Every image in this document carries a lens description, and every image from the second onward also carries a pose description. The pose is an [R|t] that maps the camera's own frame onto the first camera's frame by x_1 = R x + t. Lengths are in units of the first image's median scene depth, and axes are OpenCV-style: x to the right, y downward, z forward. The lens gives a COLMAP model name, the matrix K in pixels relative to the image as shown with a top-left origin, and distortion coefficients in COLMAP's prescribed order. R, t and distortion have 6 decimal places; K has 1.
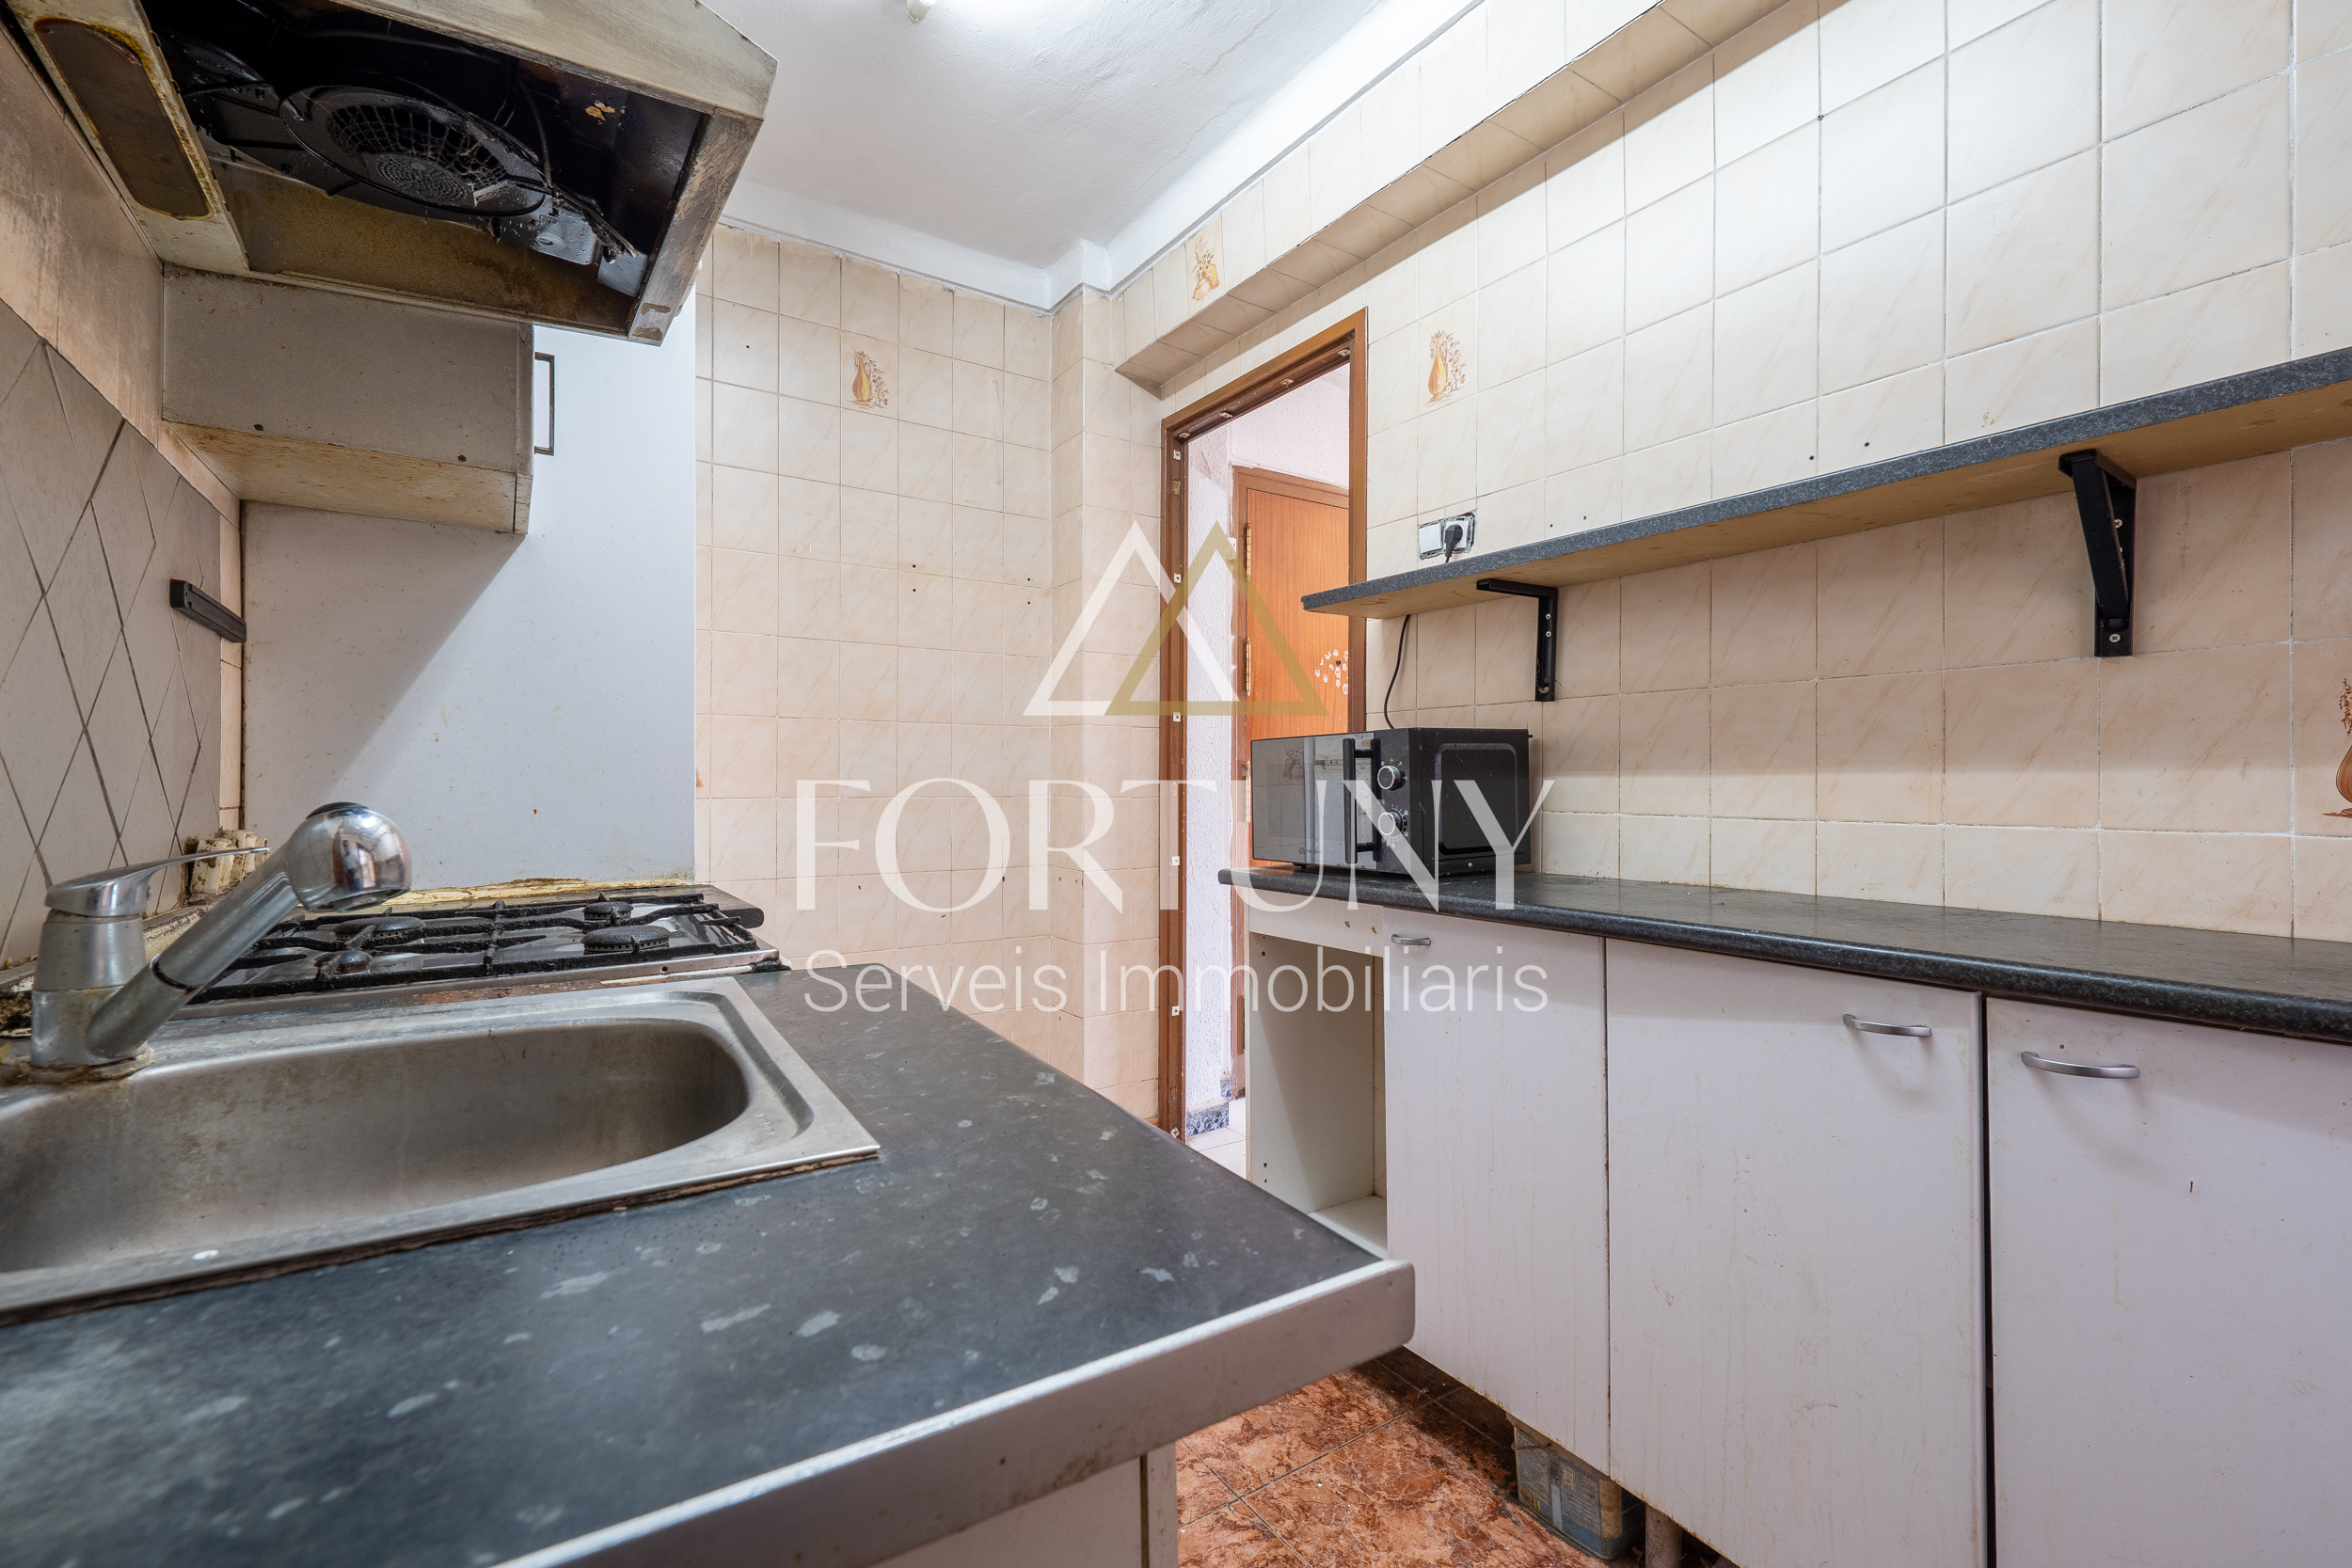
lens RADIAL K [[1009.4, 0, 1173.9], [0, 1009.4, 780.8], [0, 0, 1]] dist [0.012456, -0.000351]
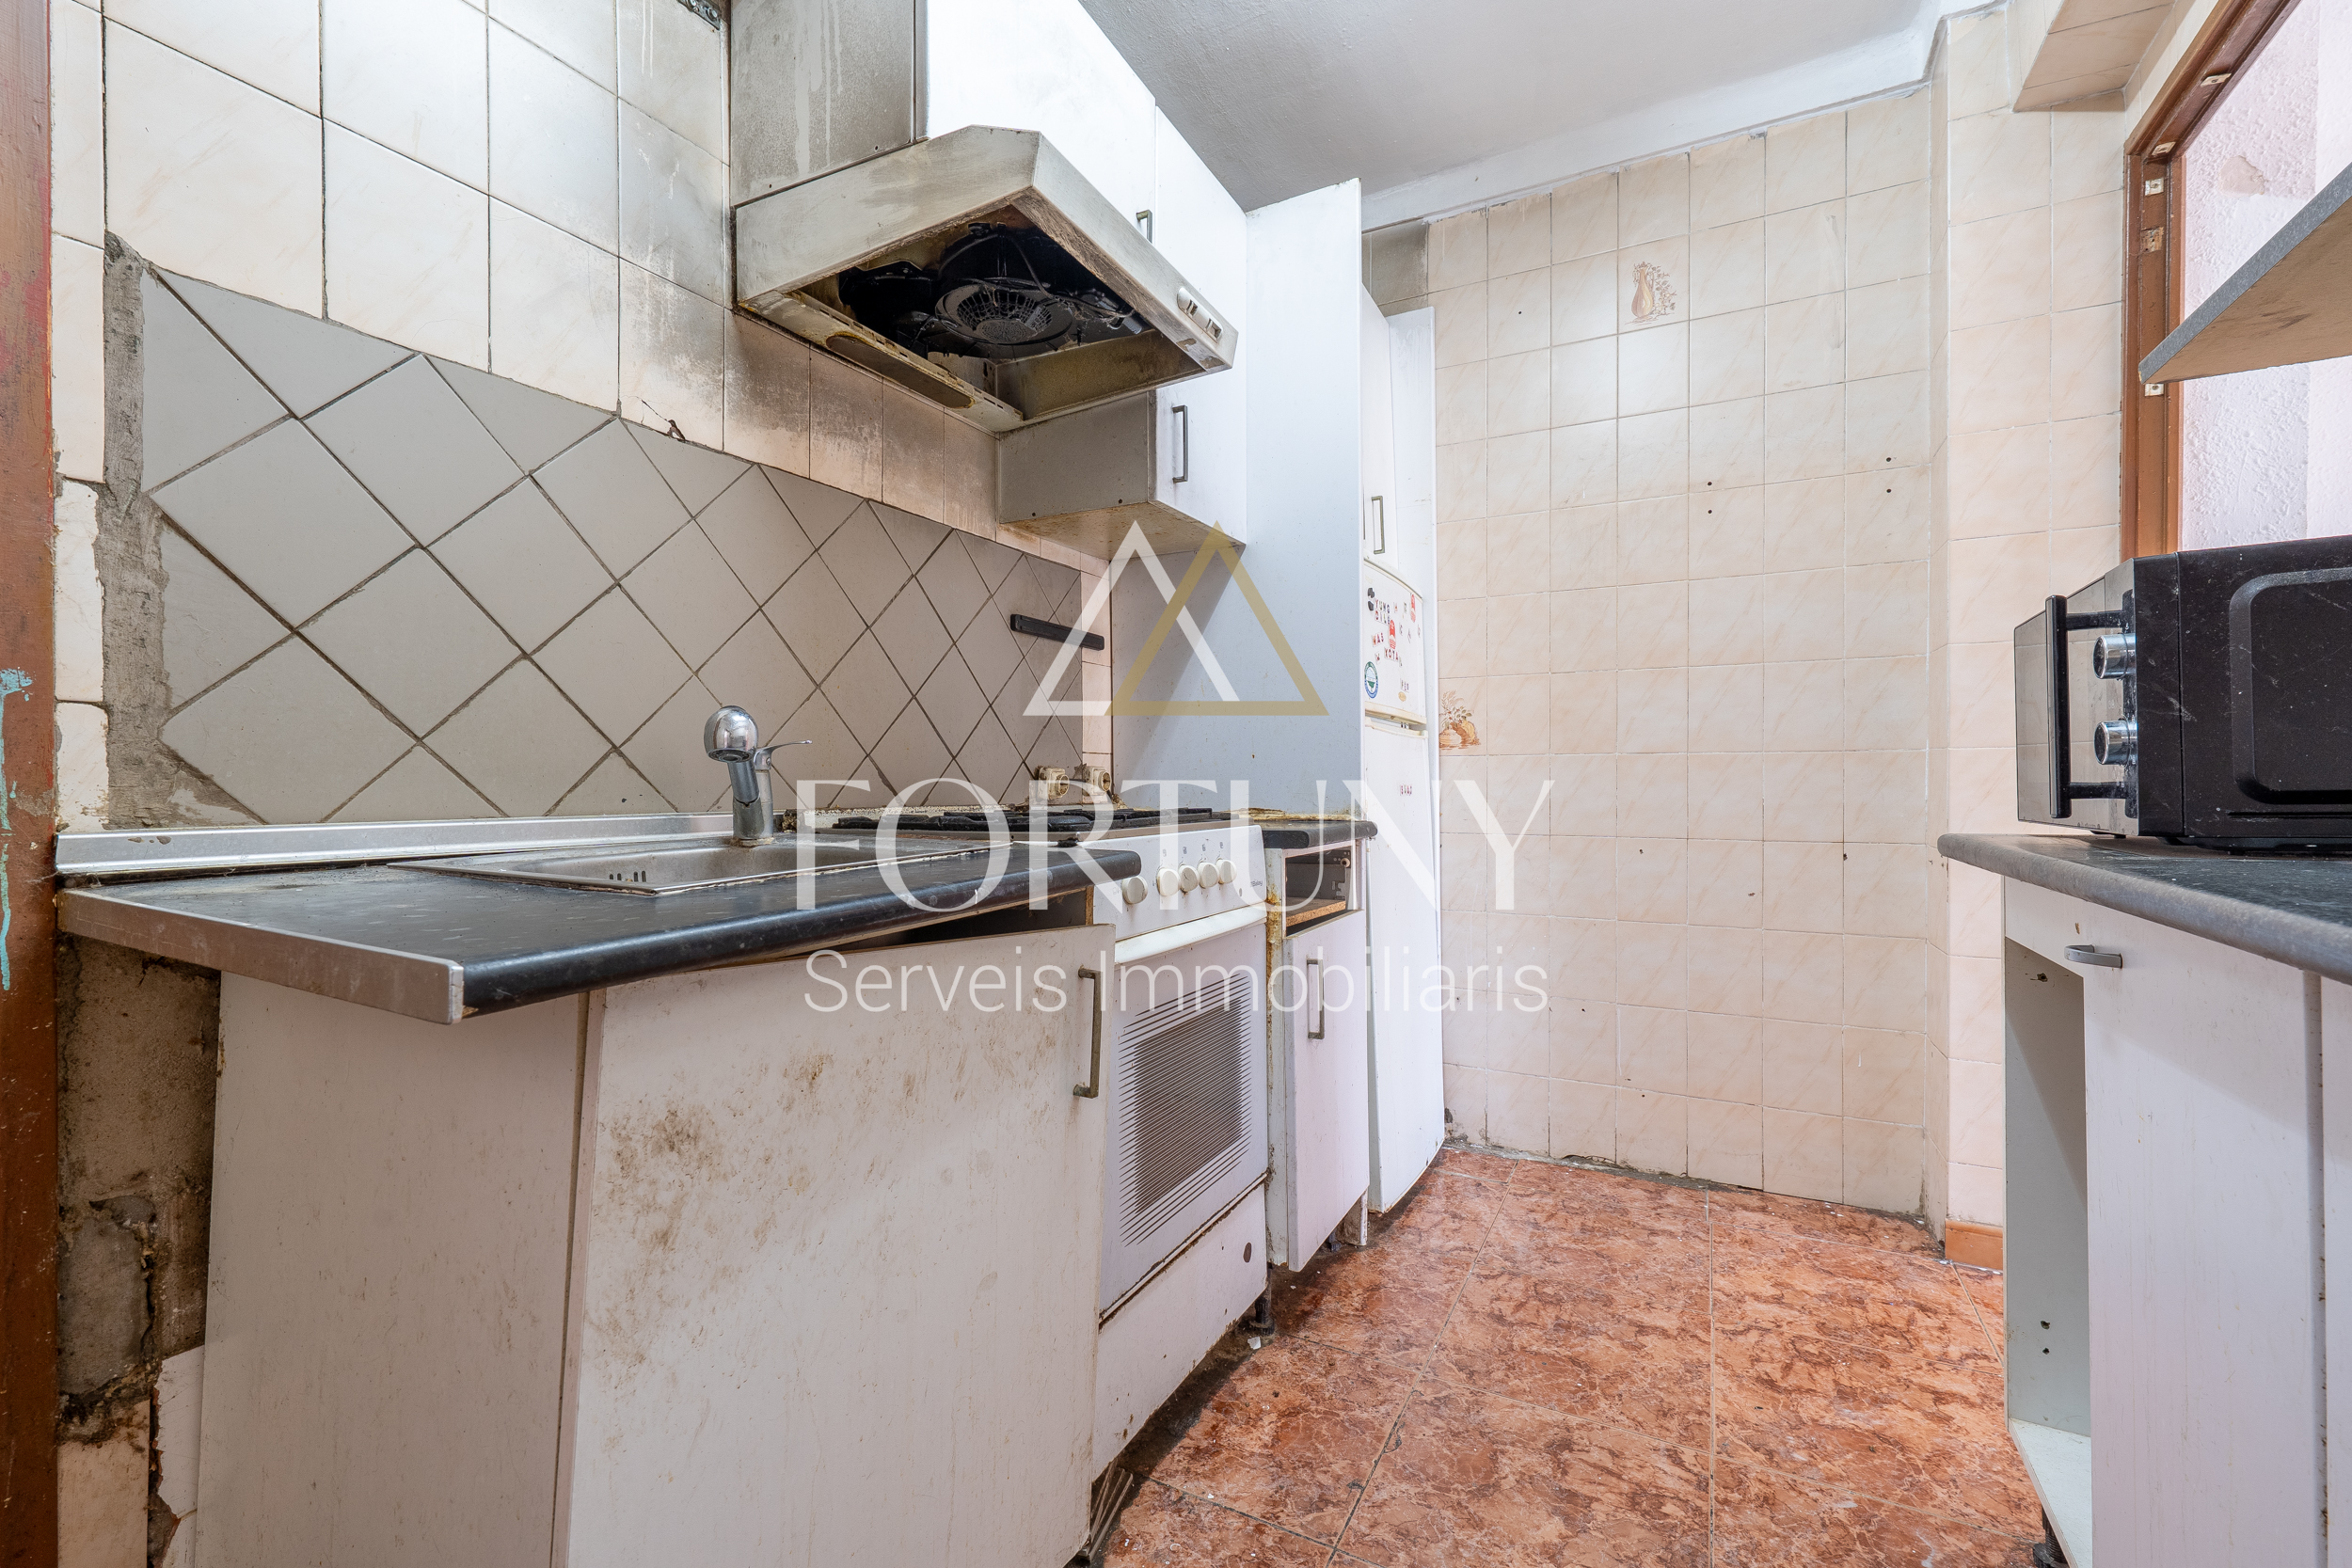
lens RADIAL K [[1009.4, 0, 1172.9], [0, 1009.4, 783.4], [0, 0, 1]] dist [0.012456, -0.000351]
pose [[0.470610, 0.000779, -0.882341, 0.298880], [0.004394, 0.999985, 0.003226, 0.038889], [0.882330, -0.005395, 0.470600, 0.197145]]
